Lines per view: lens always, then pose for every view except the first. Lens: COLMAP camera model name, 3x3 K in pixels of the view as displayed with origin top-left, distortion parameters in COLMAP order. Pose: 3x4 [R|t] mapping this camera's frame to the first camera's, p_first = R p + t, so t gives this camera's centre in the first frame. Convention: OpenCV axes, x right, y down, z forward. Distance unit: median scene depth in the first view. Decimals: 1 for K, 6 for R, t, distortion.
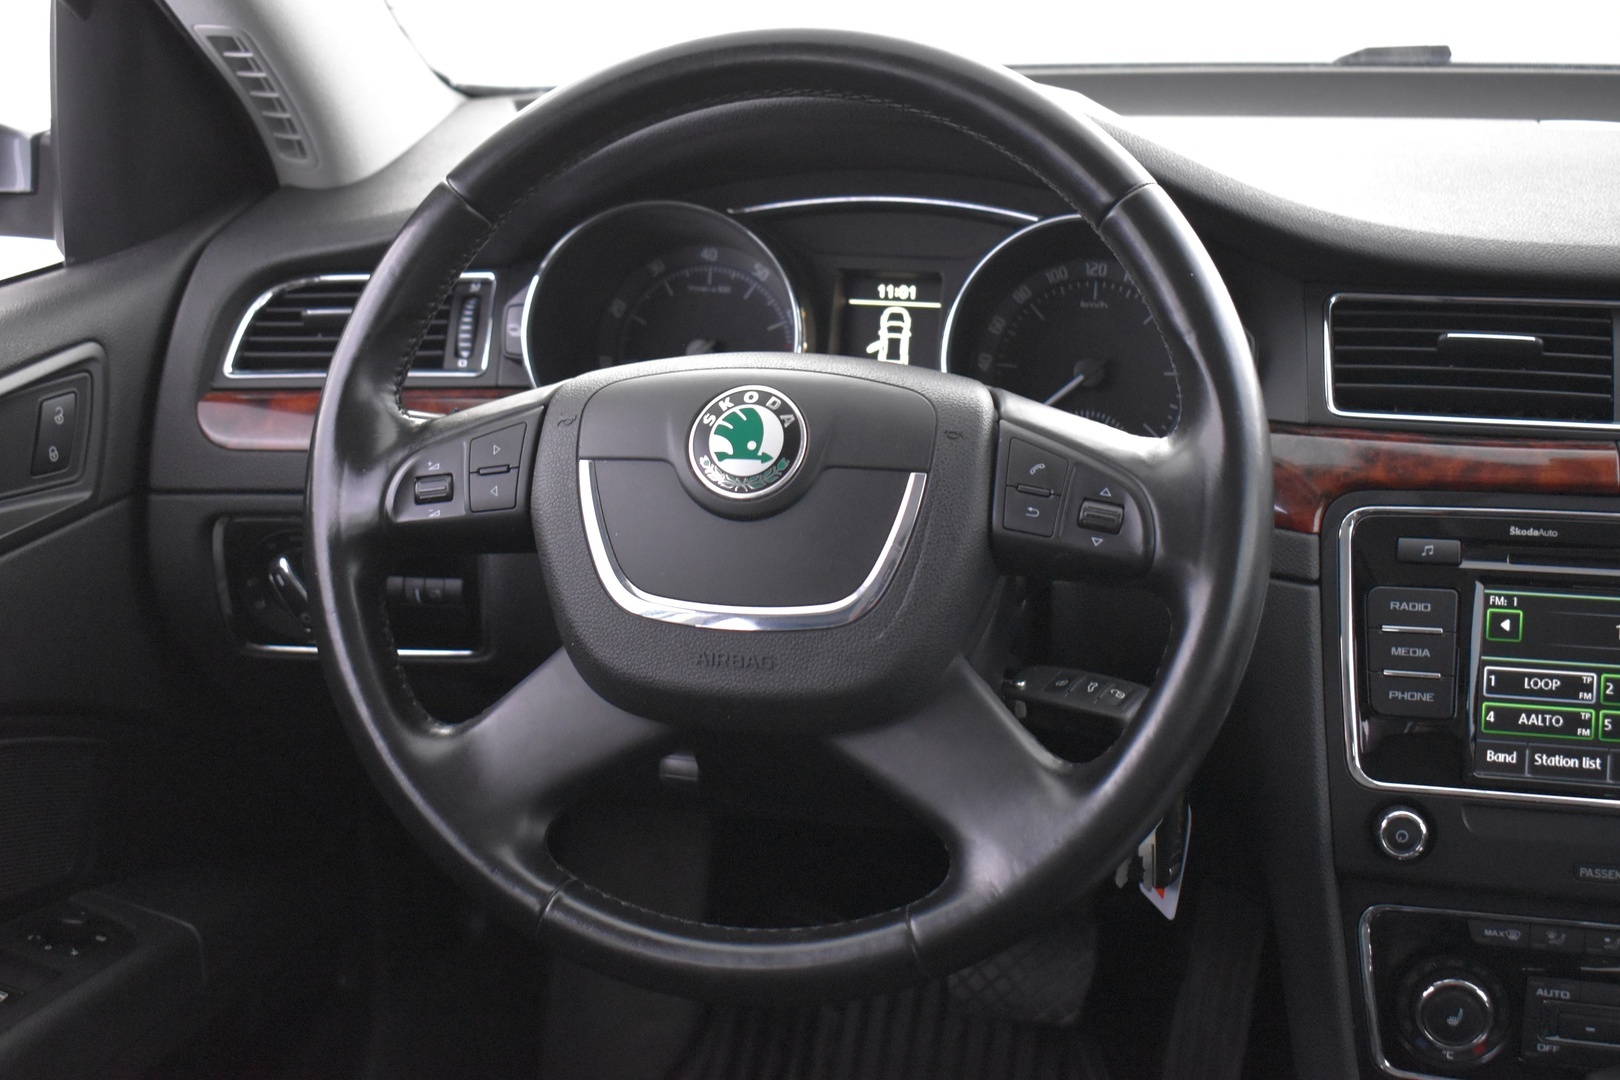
lens RADIAL K [[2016.1, 0, 810.0], [0, 2016.1, 540.0], [0, 0, 1]] dist [-0.058870, 0.024574]
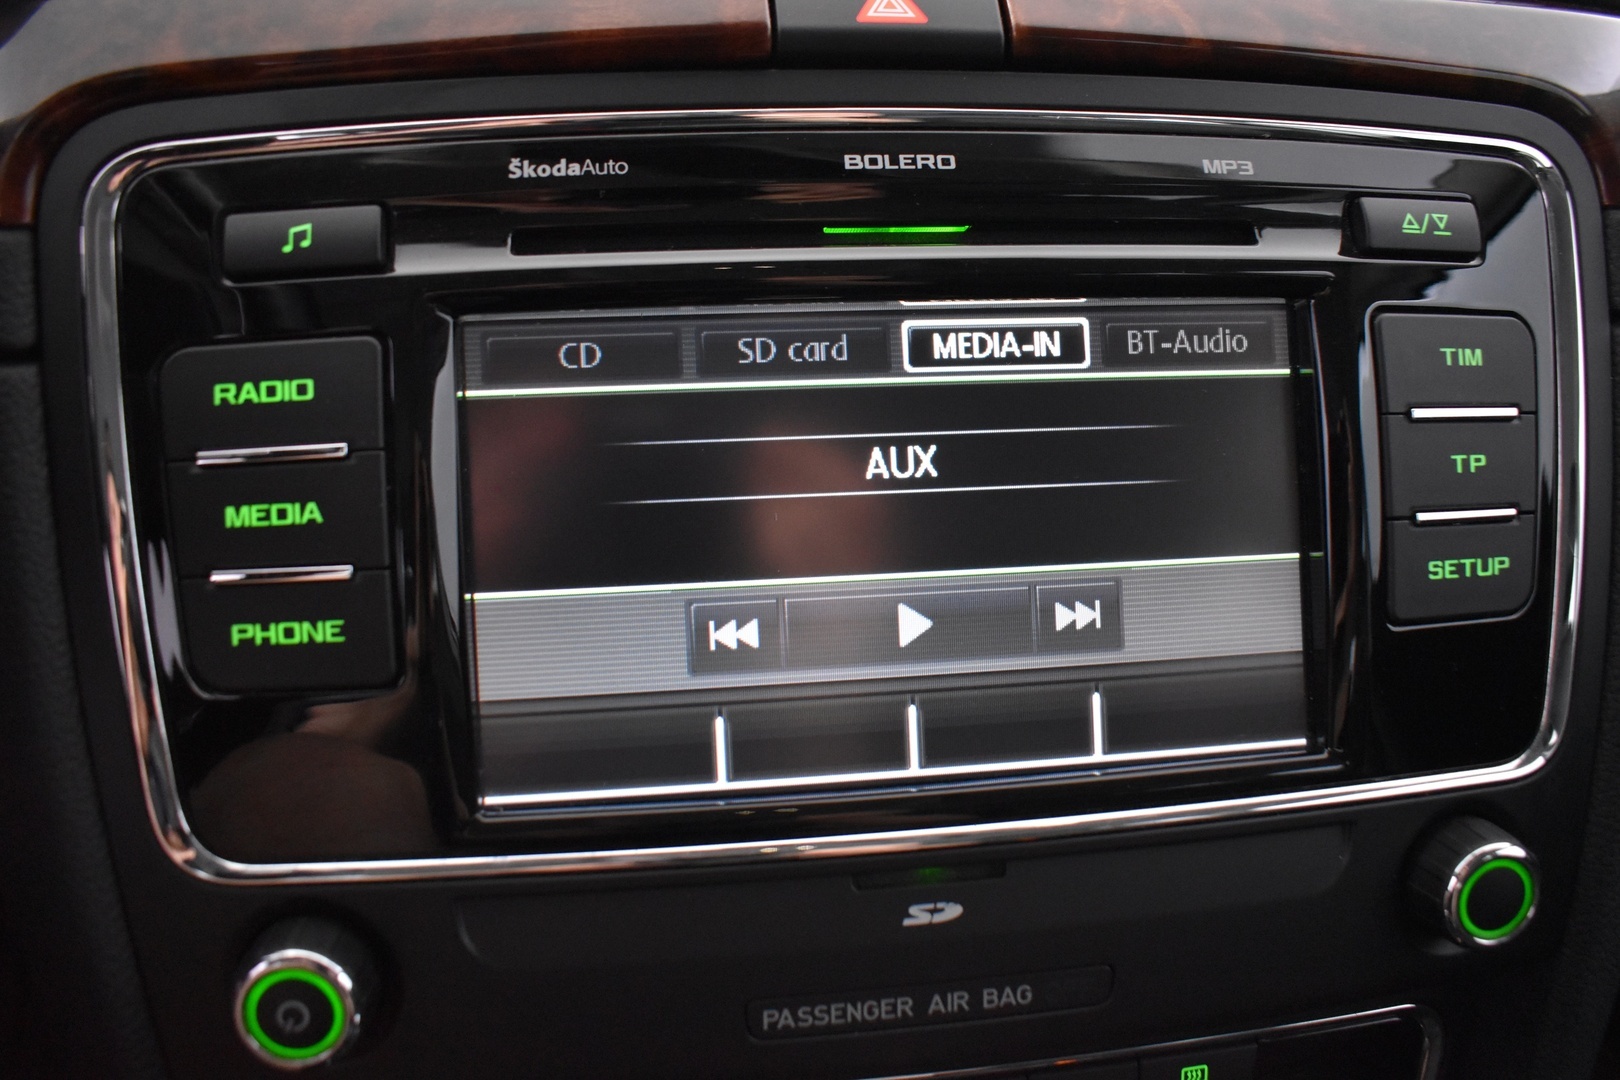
lens RADIAL K [[1269.6, 0, 810.0], [0, 1269.6, 540.0], [0, 0, 1]] dist [-0.112799, 0.006721]
pose [[0.934568, -0.117451, 0.335840, 0.314464], [0.087274, 0.990779, 0.103633, 0.045417], [-0.344915, -0.067542, 0.936201, 0.751752]]
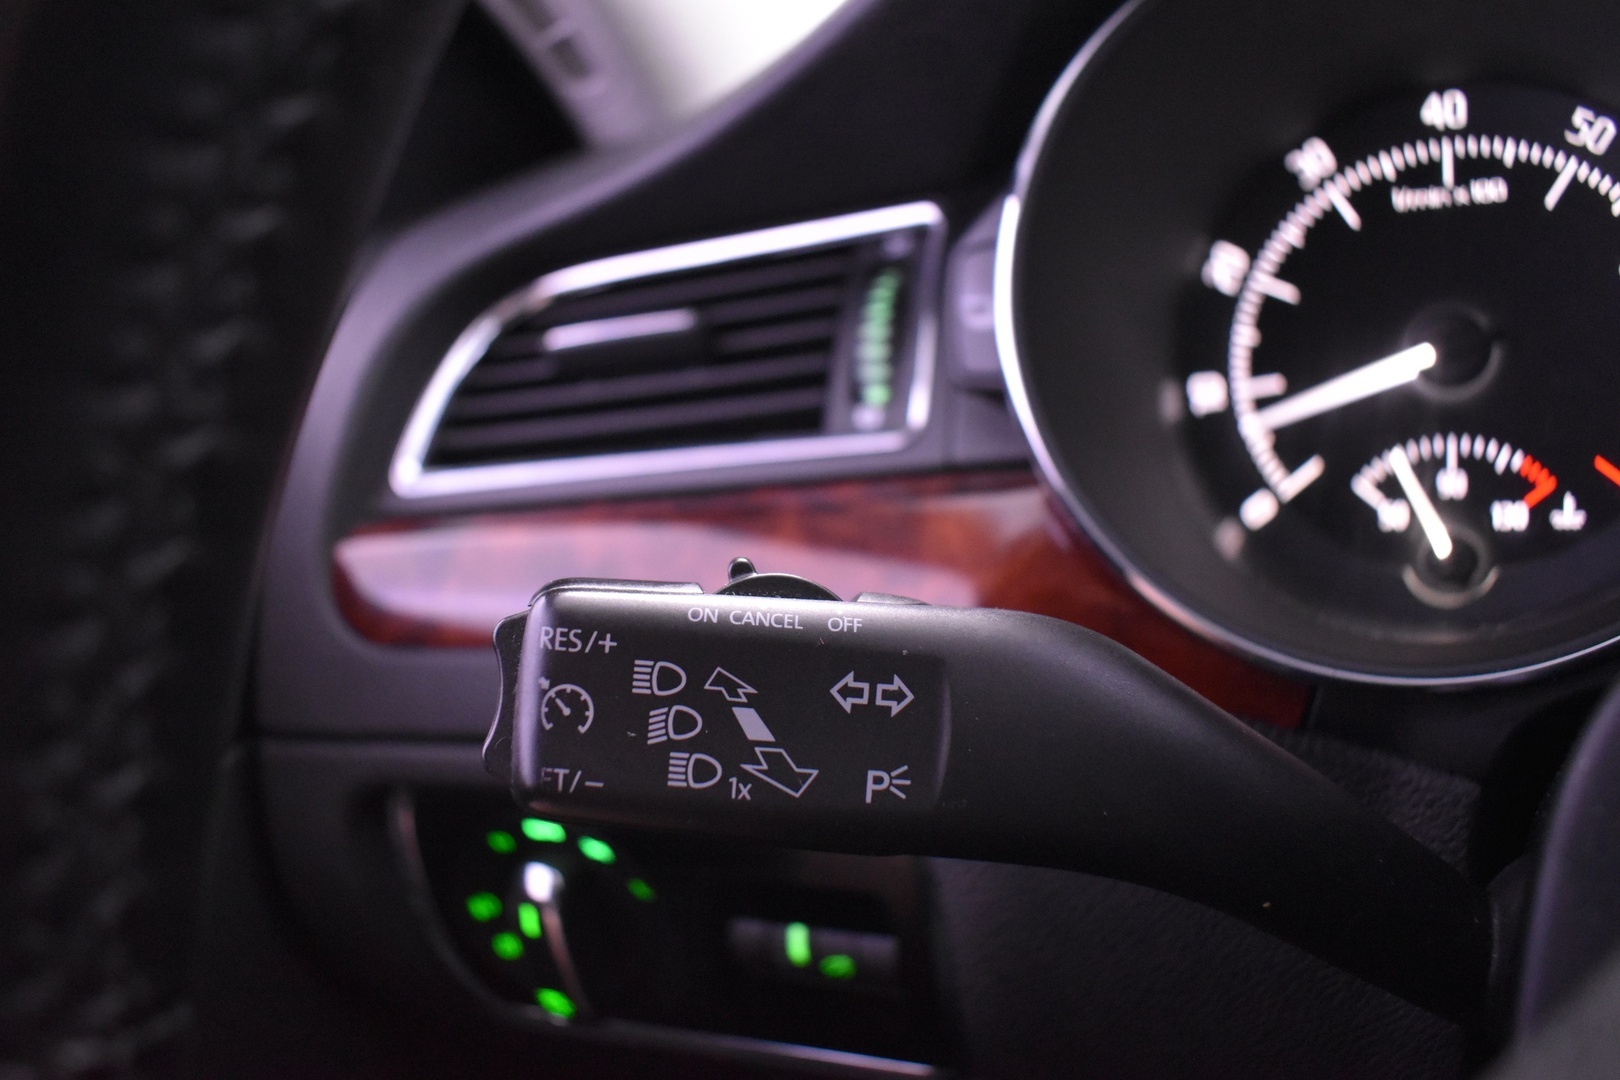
lens RADIAL K [[1269.6, 0, 810.0], [0, 1269.6, 540.0], [0, 0, 1]] dist [-0.112799, 0.006721]
pose [[0.939448, -0.055990, -0.338087, -0.112431], [0.049728, 0.998393, -0.027163, -0.064549], [0.339065, 0.008706, 0.940723, 0.871494]]
